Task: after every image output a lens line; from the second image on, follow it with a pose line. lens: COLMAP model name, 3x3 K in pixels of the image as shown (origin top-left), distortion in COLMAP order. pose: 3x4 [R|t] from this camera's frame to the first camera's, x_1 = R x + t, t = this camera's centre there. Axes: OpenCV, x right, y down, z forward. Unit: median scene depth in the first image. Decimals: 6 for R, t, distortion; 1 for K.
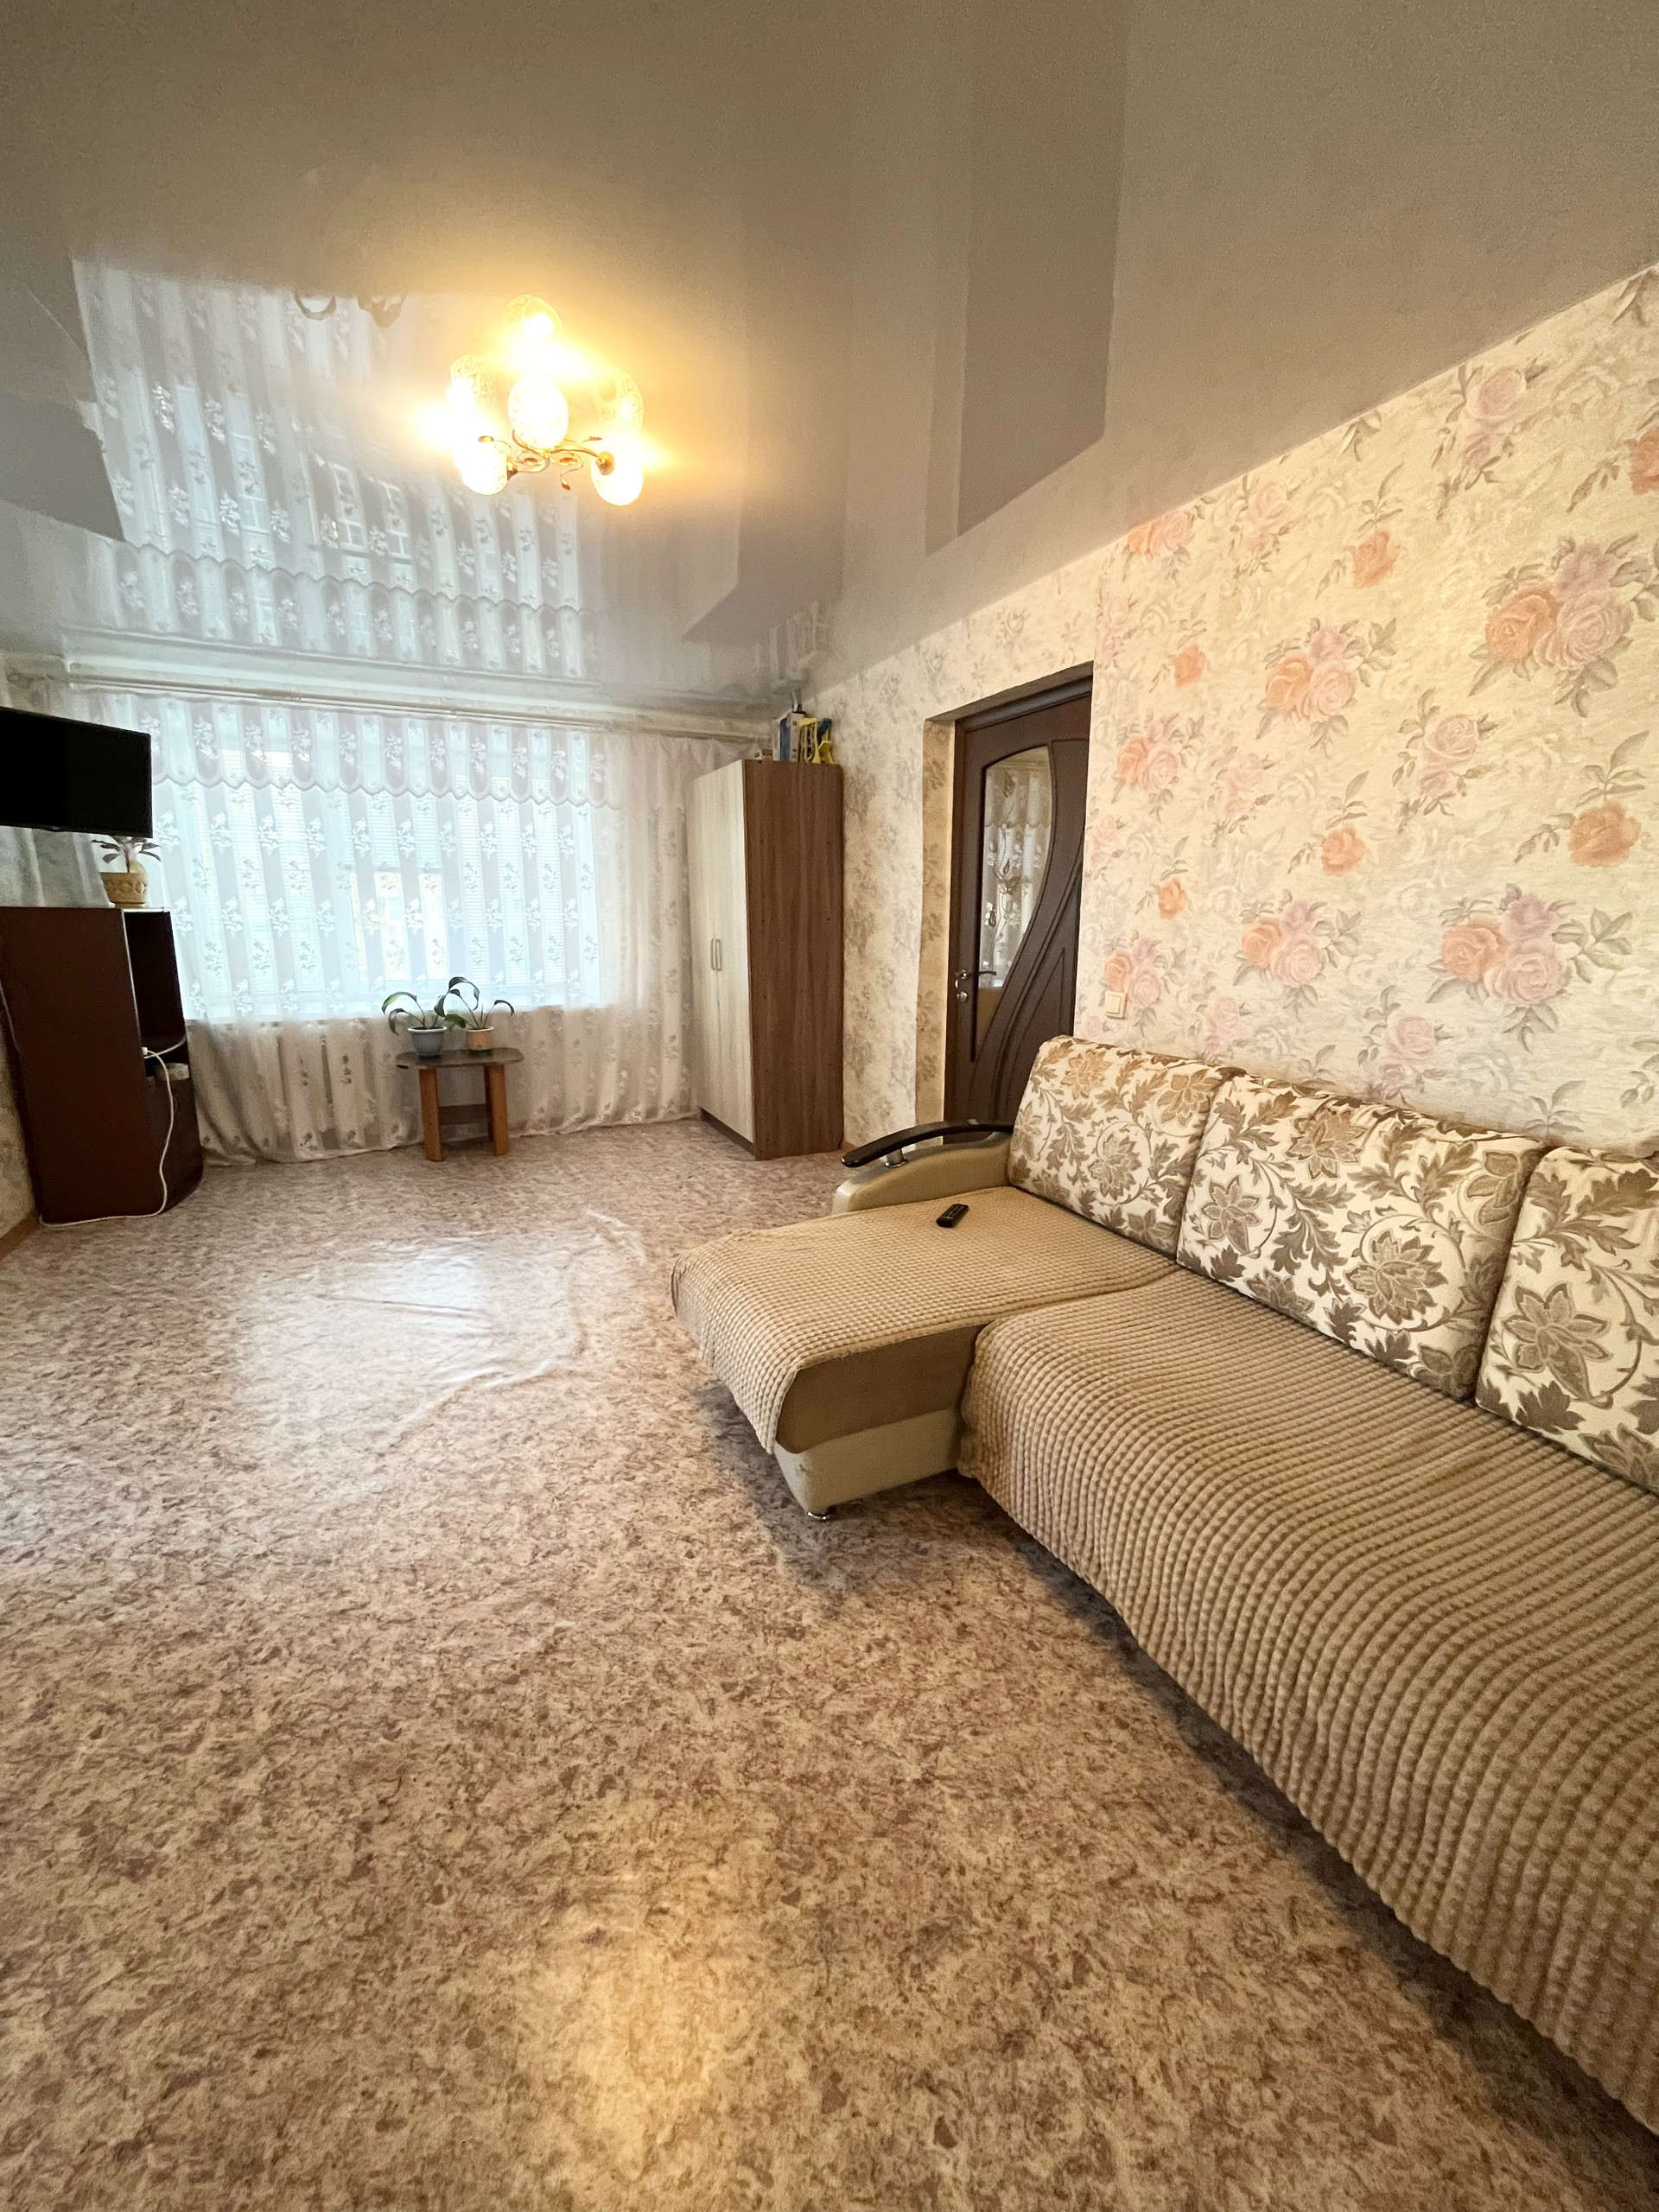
lens RADIAL K [[904.0, 0, 844.2], [0, 904.0, 1090.6], [0, 0, 1]] dist [0.001254, -0.000183]
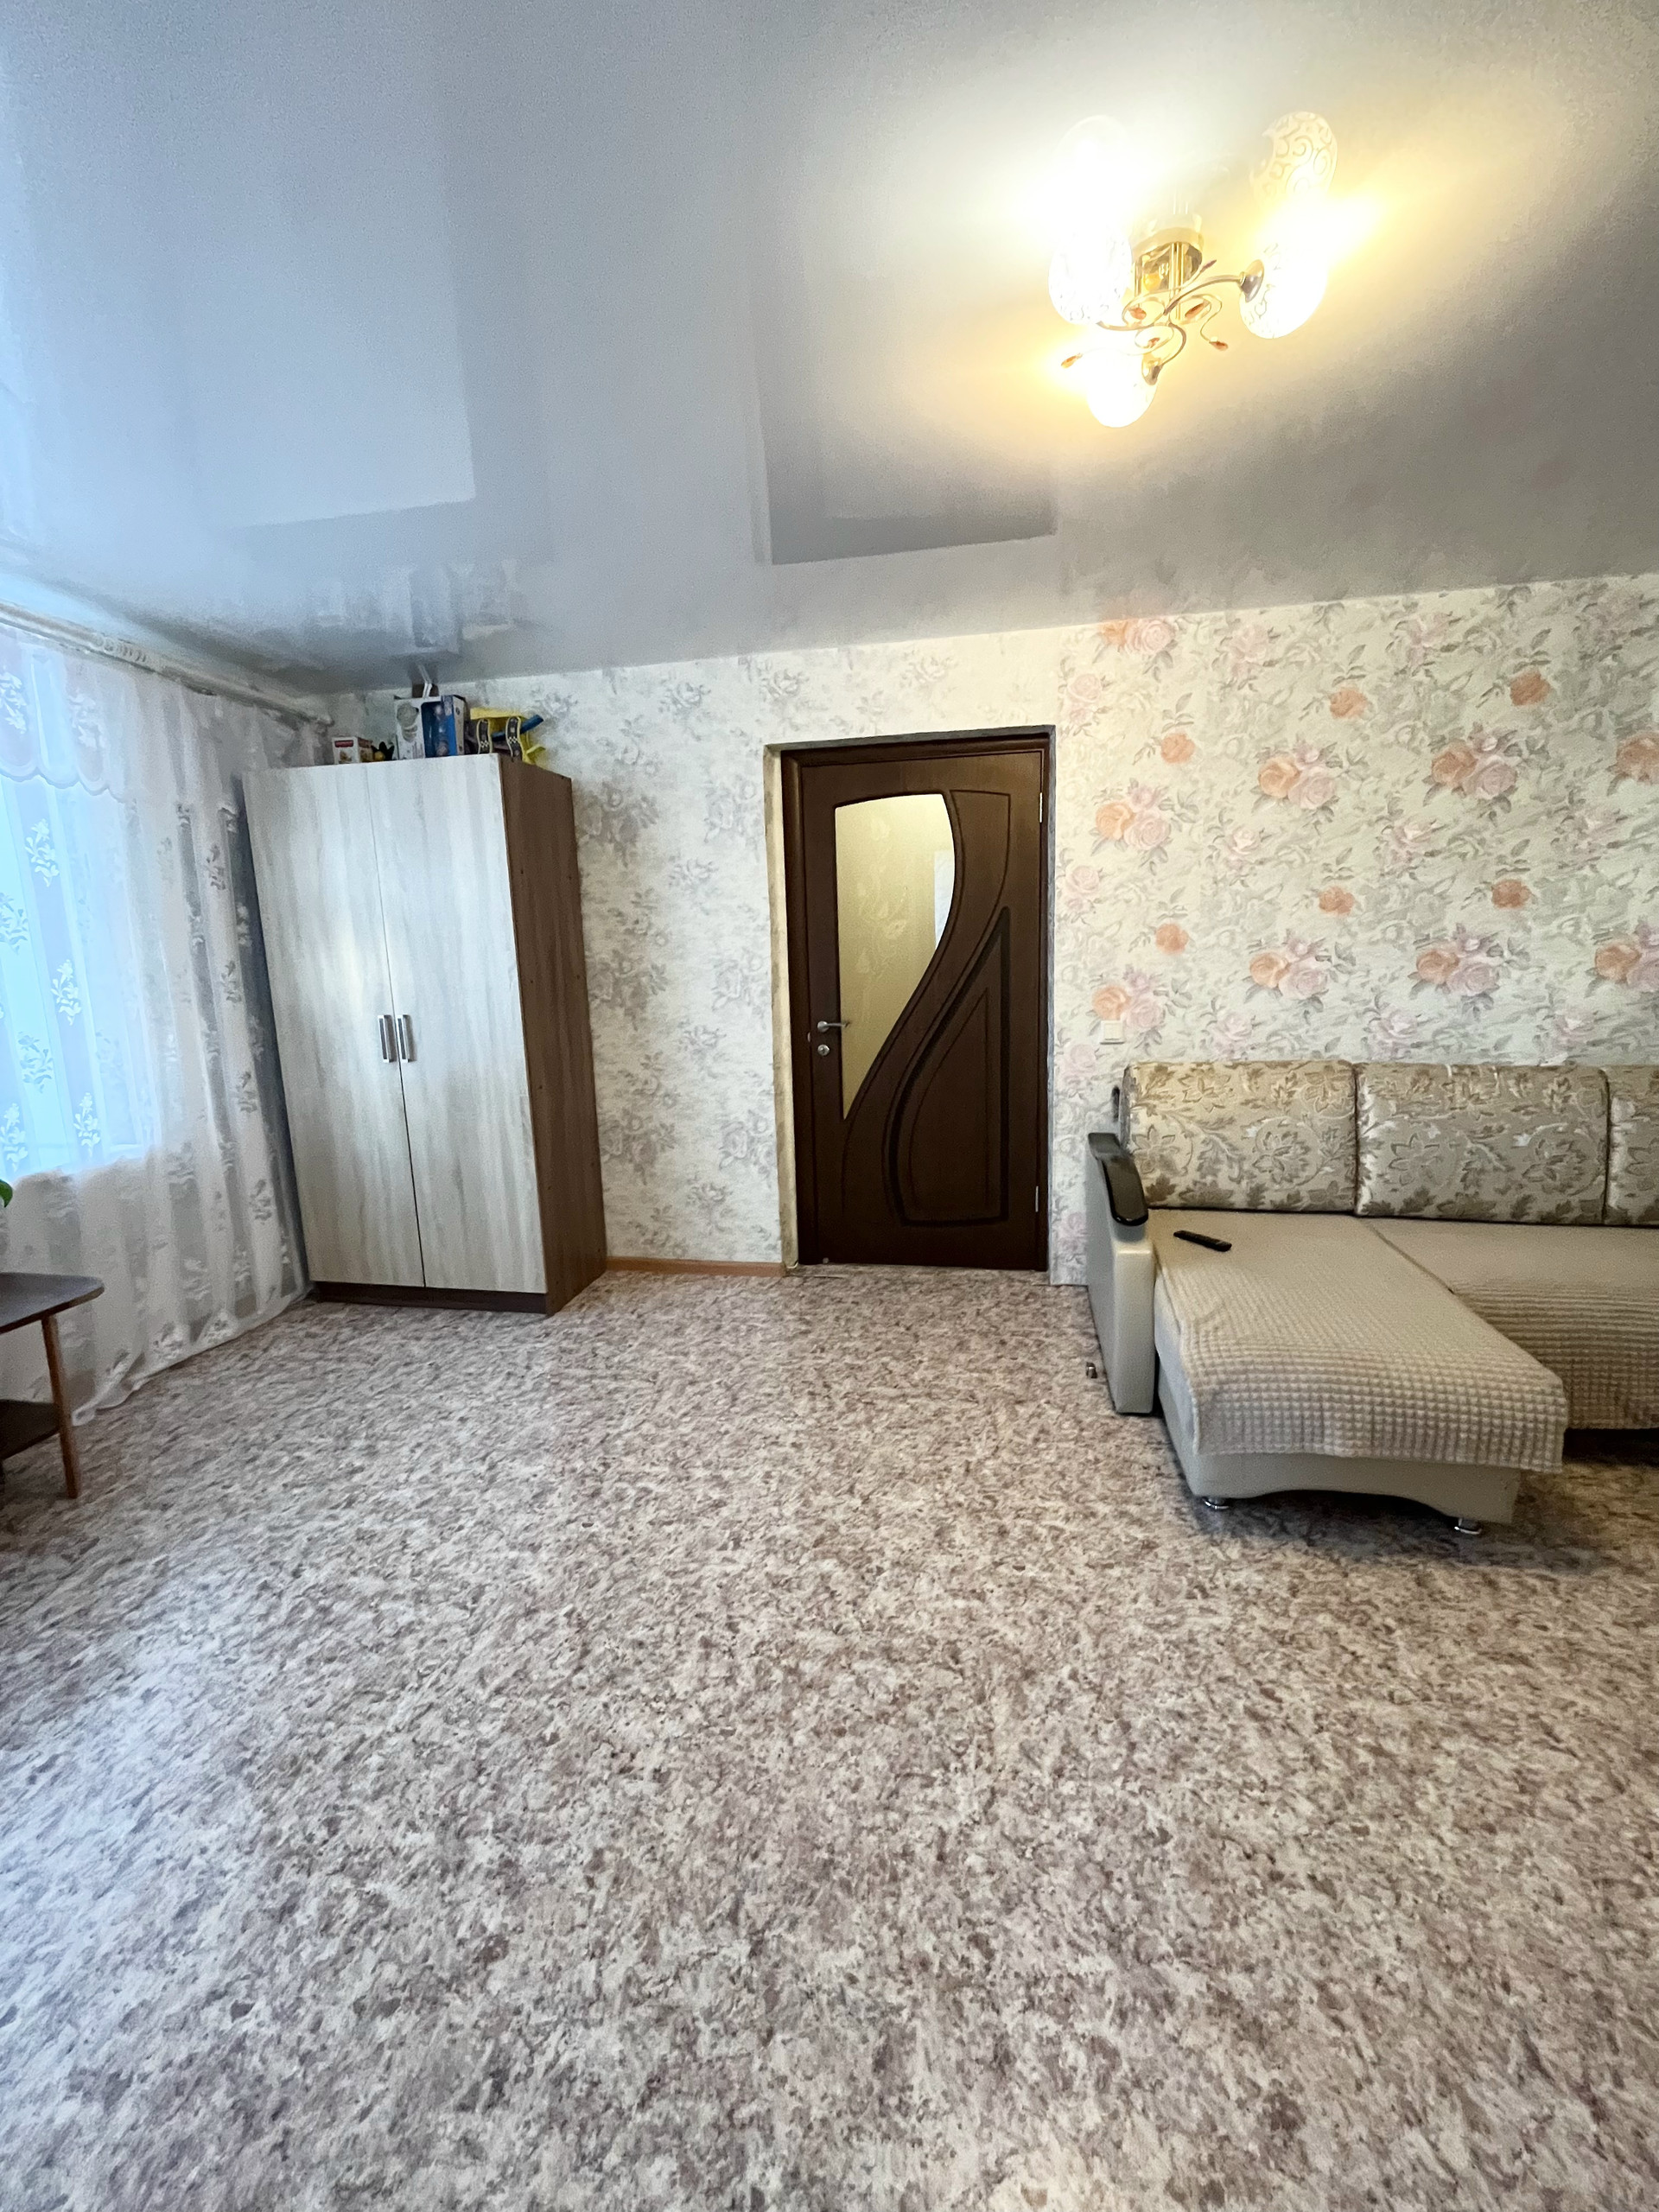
lens RADIAL K [[888.6, 0, 829.5], [0, 888.6, 1106.0], [0, 0, 1]] dist [-0.000509, -0.000213]
pose [[0.589297, -0.154737, 0.792960, -0.457161], [0.187016, 0.980956, 0.052439, -0.073477], [-0.785974, 0.117394, 0.607012, 0.346394]]
